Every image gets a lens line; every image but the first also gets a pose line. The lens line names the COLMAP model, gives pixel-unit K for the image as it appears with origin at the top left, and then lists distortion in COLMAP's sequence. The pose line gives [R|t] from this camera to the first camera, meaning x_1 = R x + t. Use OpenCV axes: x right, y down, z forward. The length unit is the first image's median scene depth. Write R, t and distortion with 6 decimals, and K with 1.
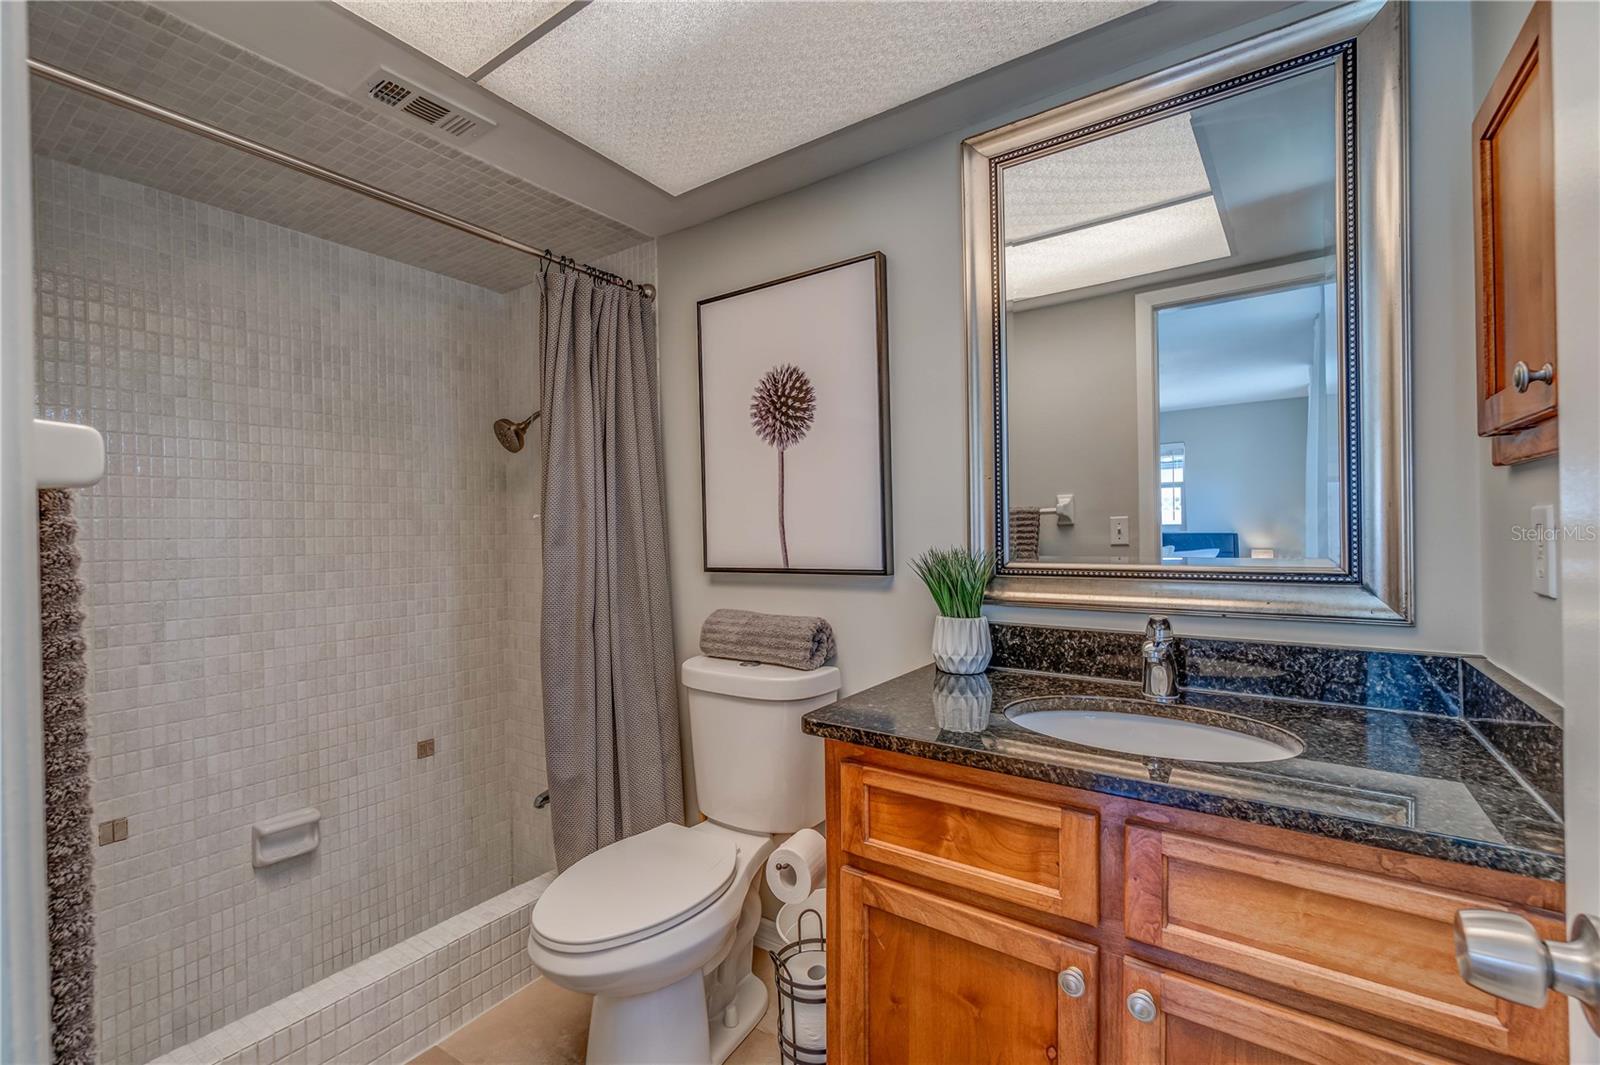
lens RADIAL K [[692.3, 0, 800.0], [0, 692.3, 527.8], [0, 0, 1]] dist [0.002404, -0.000136]
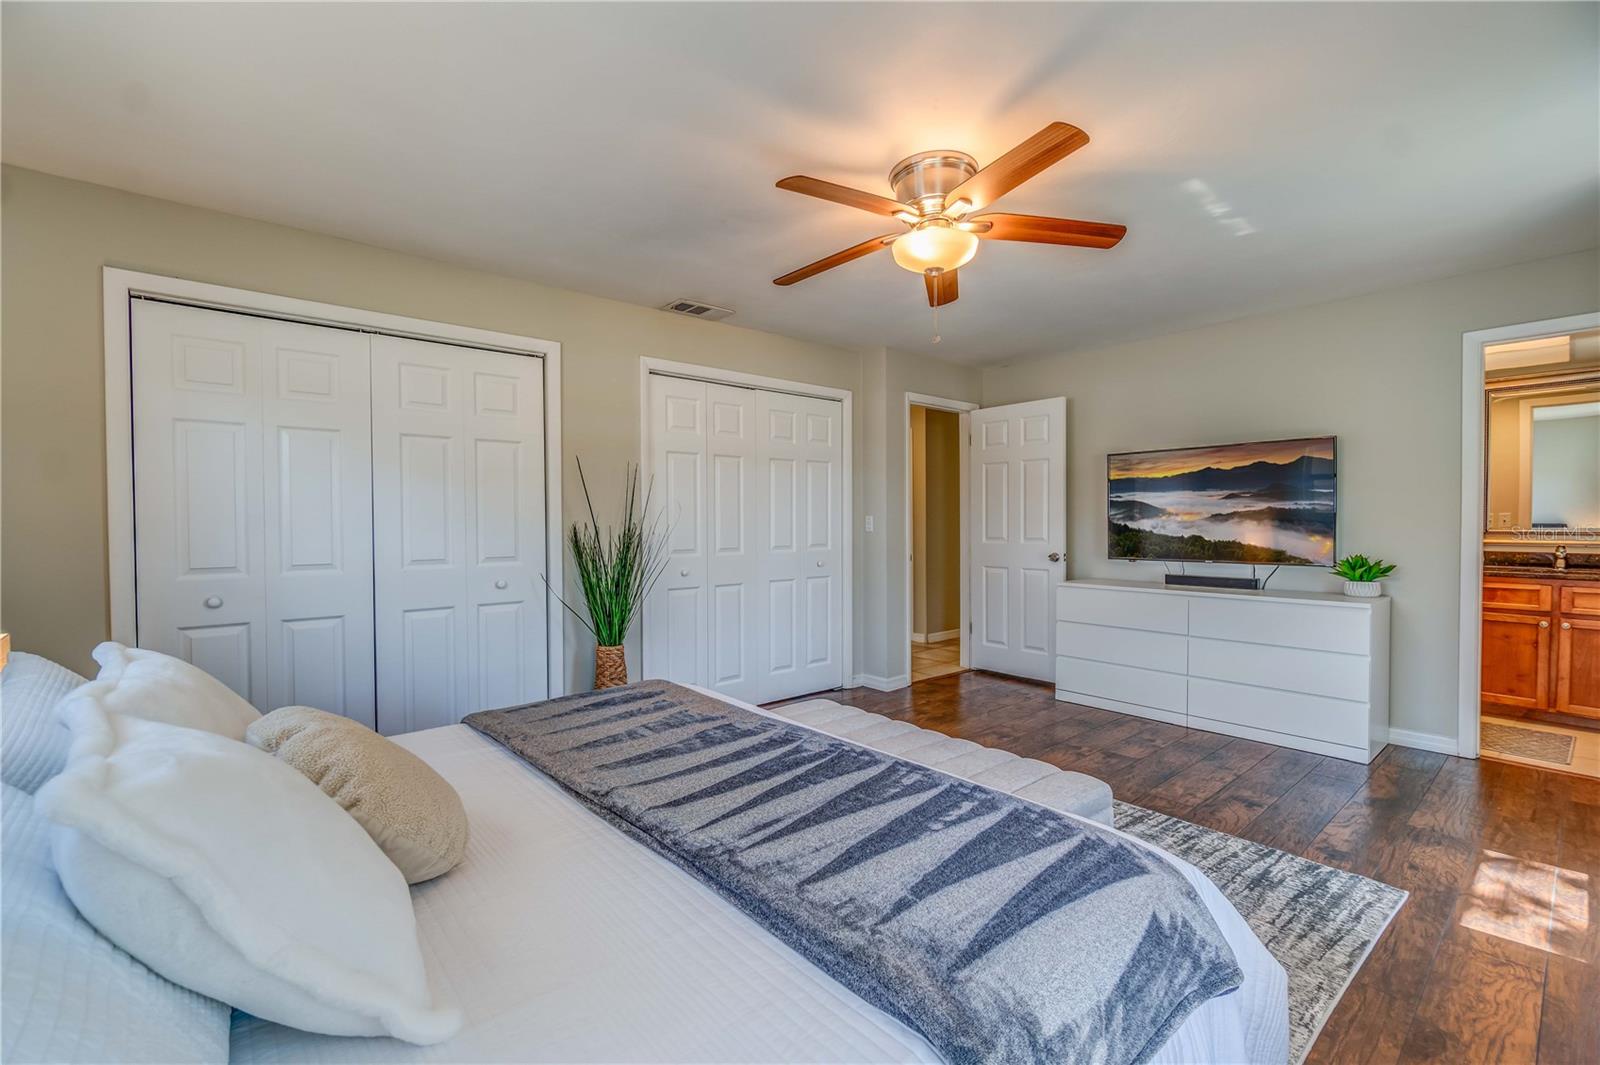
lens RADIAL K [[692.3, 0, 799.1], [0, 692.3, 537.1], [0, 0, 1]] dist [0.002404, -0.000136]
pose [[0.965847, 0.010247, -0.258912, -2.806856], [-0.006032, 0.999836, 0.017067, 0.080512], [0.259045, -0.014922, 0.965750, -4.111878]]
